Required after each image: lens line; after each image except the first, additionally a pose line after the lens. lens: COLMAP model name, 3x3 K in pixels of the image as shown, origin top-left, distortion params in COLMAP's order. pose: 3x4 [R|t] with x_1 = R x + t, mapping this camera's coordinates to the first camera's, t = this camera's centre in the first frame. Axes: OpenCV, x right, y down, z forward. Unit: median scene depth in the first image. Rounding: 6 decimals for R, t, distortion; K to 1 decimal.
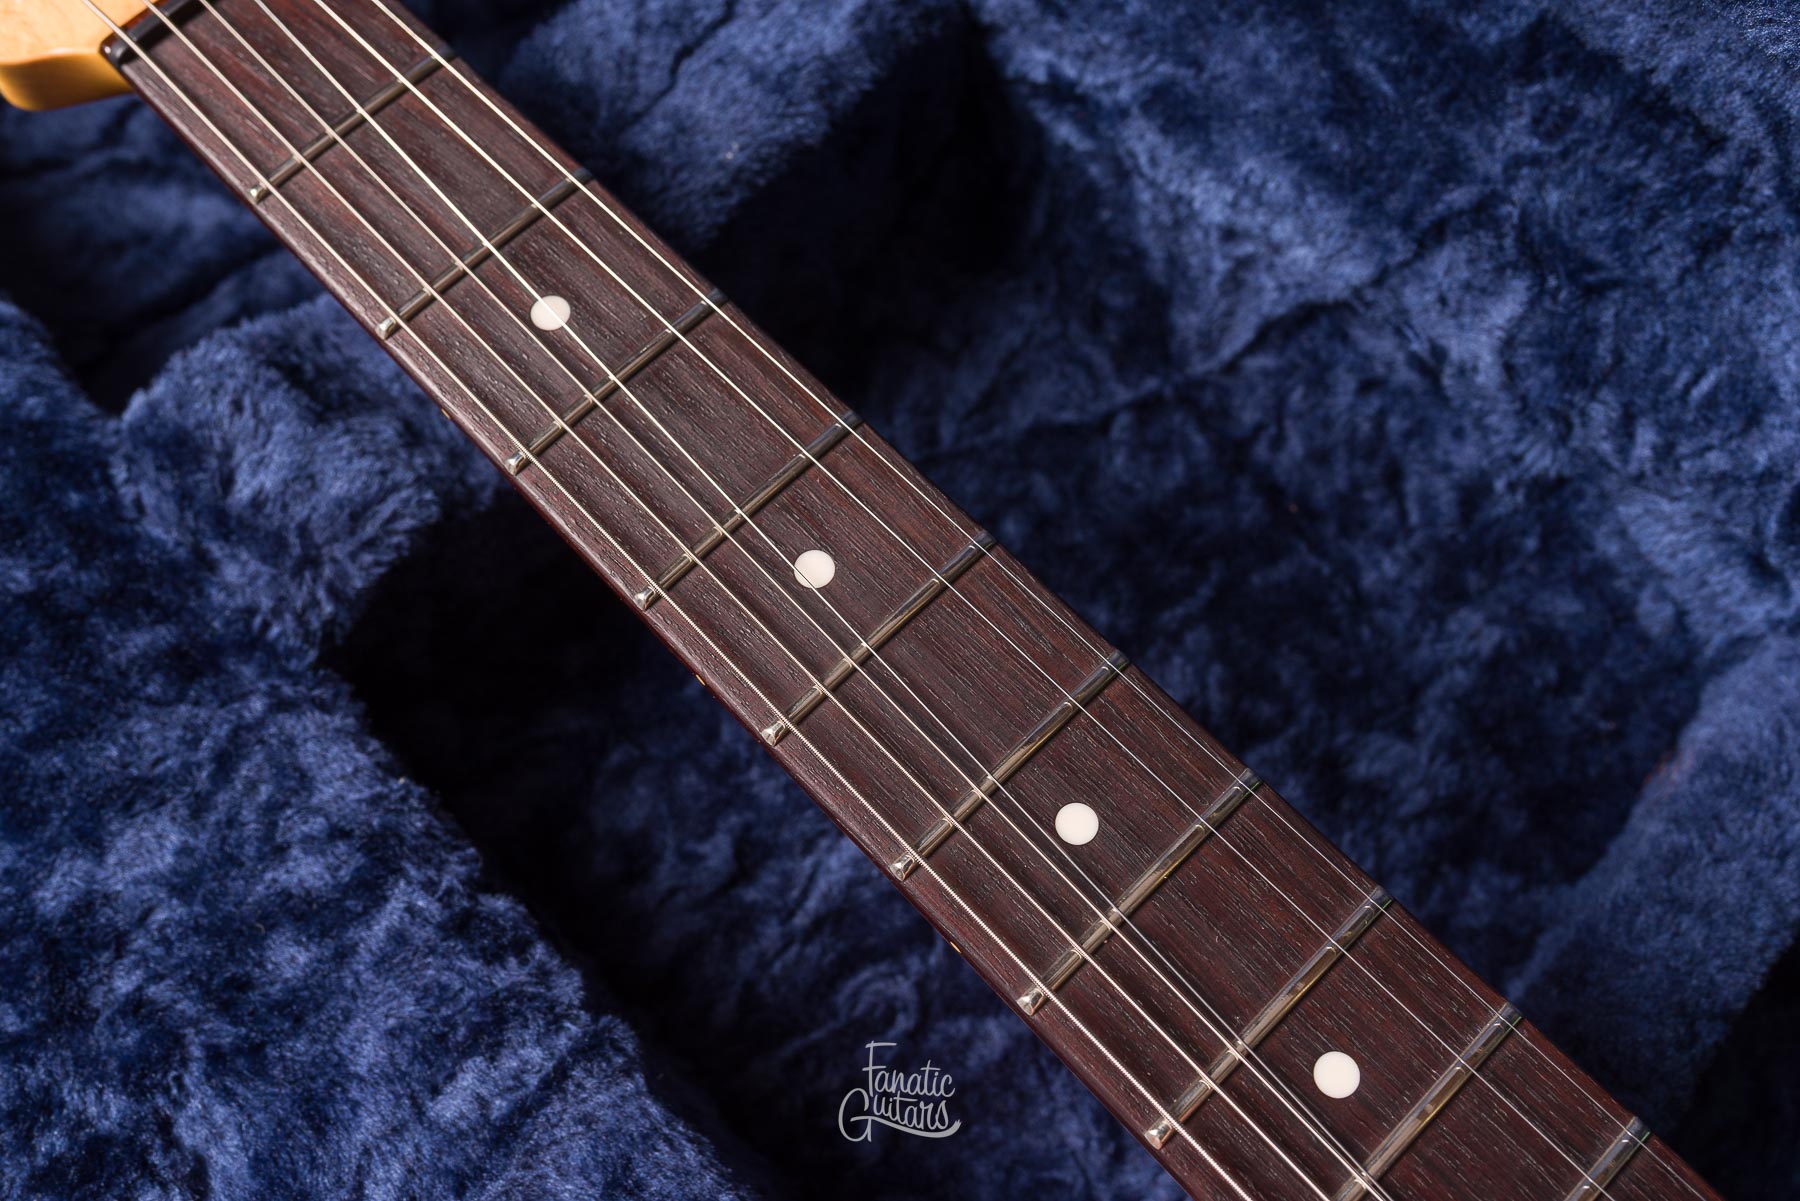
lens RADIAL K [[1830.7, 0, 900.0], [0, 1830.7, 600.5], [0, 0, 1]] dist [0.004457, -0.006934]
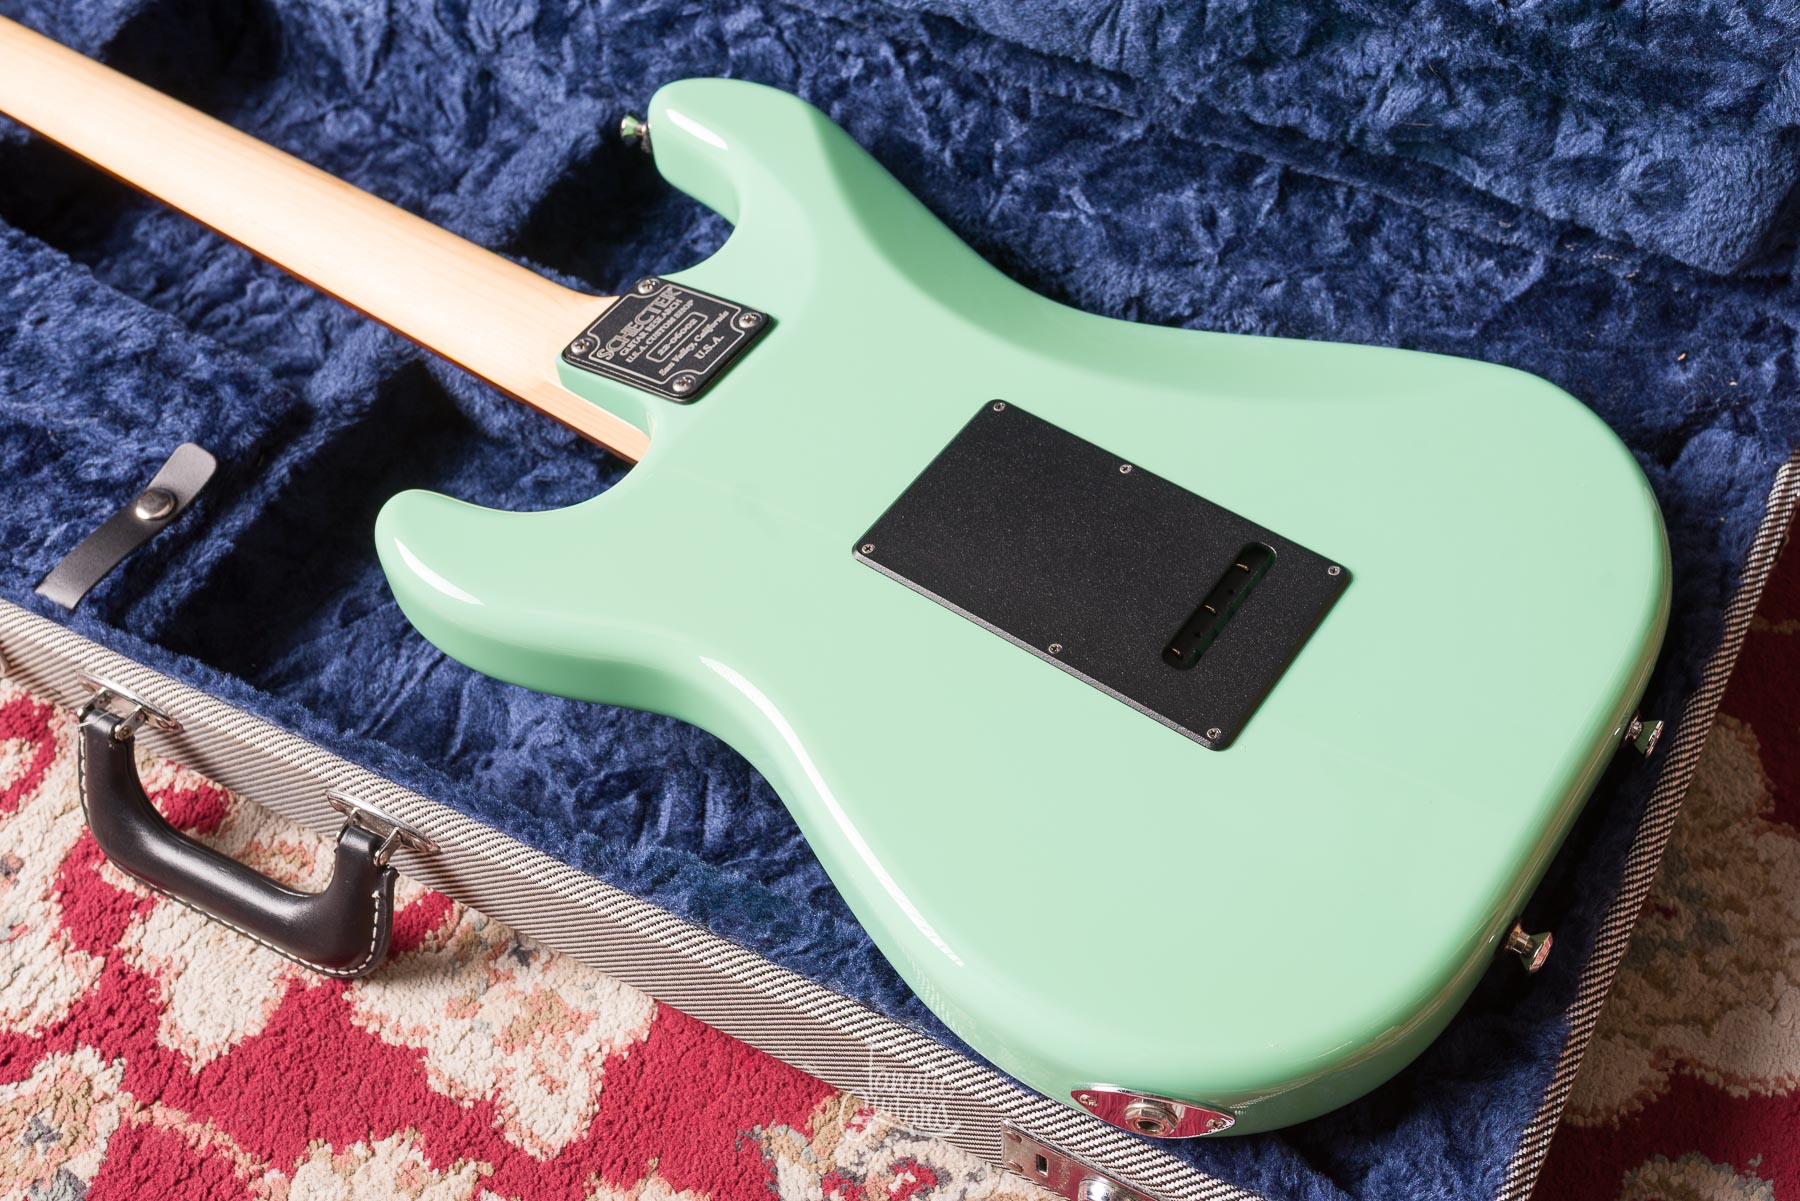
lens RADIAL K [[2091.4, 0, 984.5], [0, 2091.4, 577.2], [0, 0, 1]] dist [0.001190, -0.002779]
pose [[0.975162, -0.182769, 0.125120, 0.543286], [0.212154, 0.933049, -0.290535, 1.519157], [-0.063642, 0.309863, 0.948649, -1.475418]]
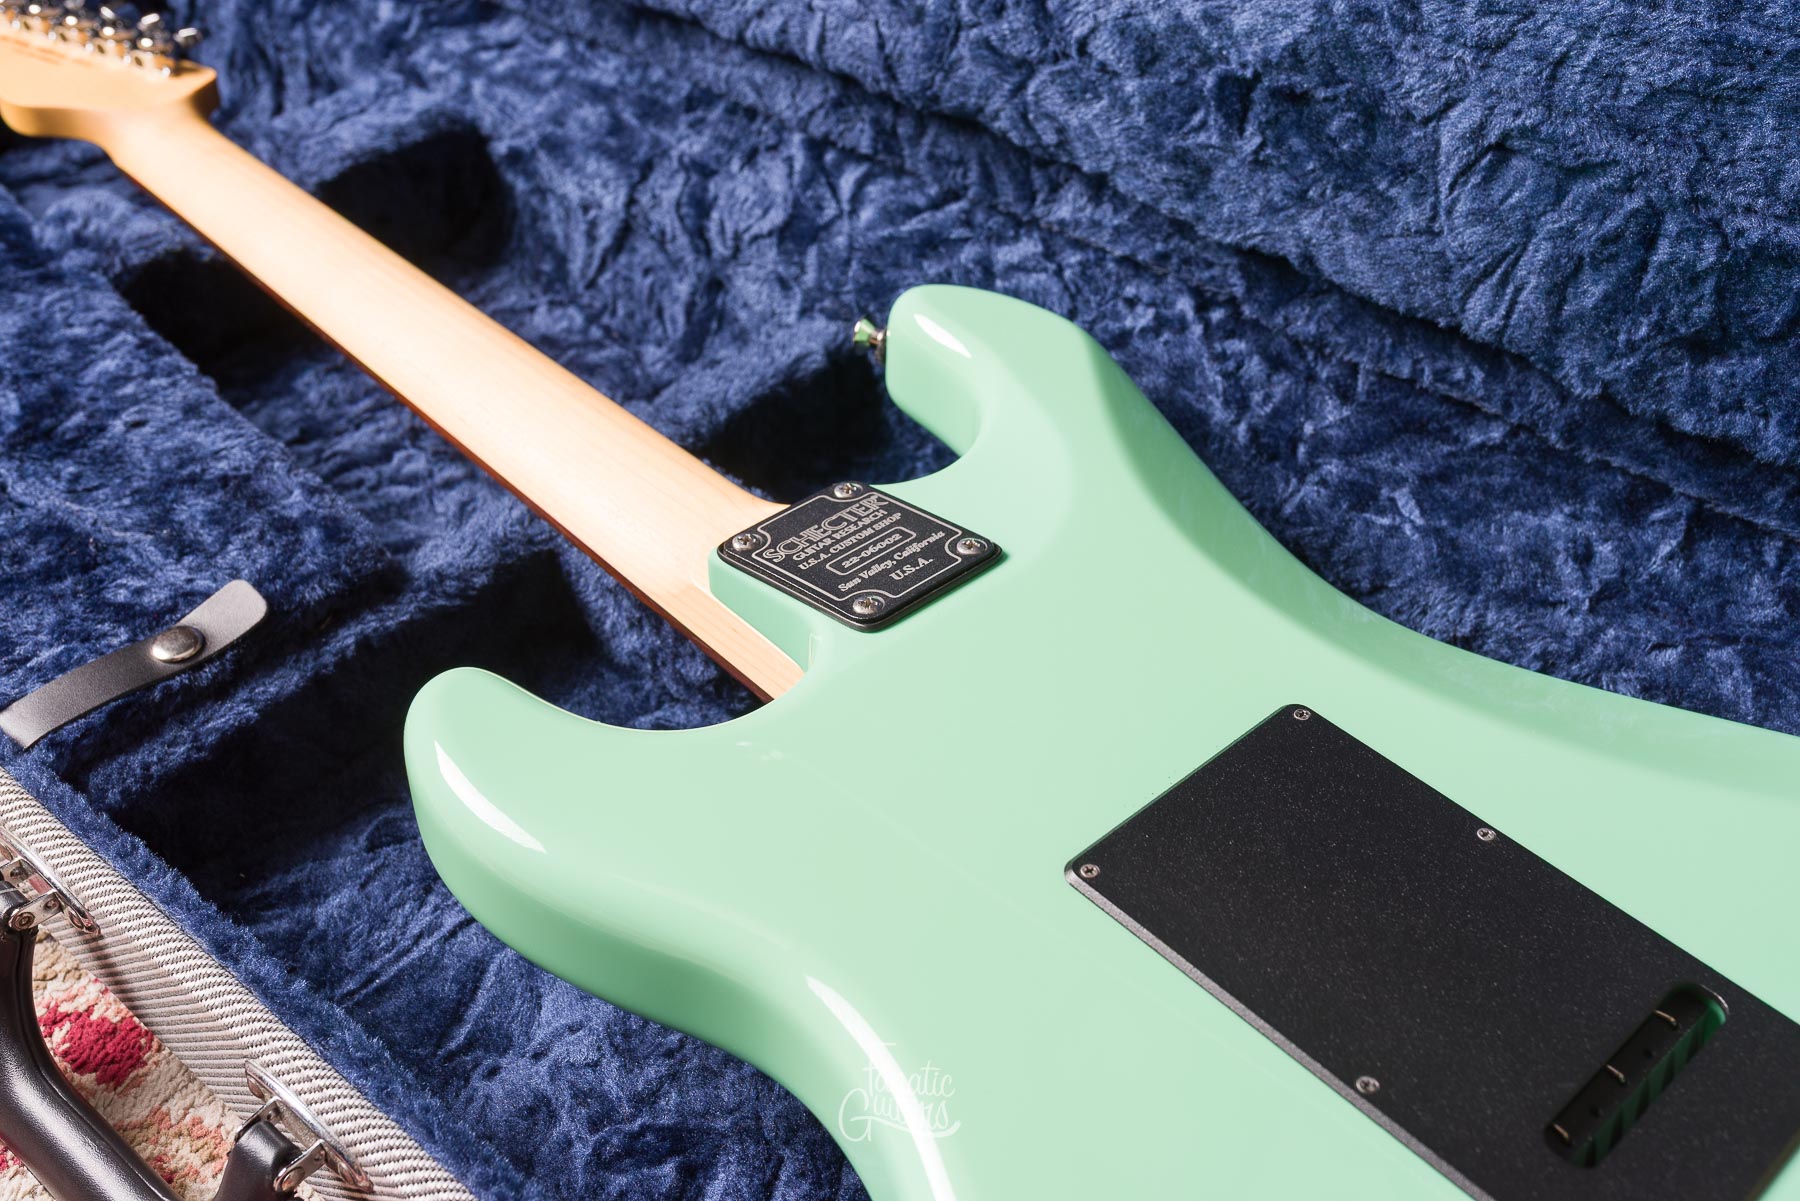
lens RADIAL K [[1763.4, 0, 900.0], [0, 1763.4, 600.5], [0, 0, 1]] dist [0.000619, -0.003695]
pose [[0.999020, 0.030544, 0.032034, 0.528116], [-0.010789, 0.869952, -0.493018, 1.292490], [-0.042926, 0.492189, 0.869429, -0.629019]]
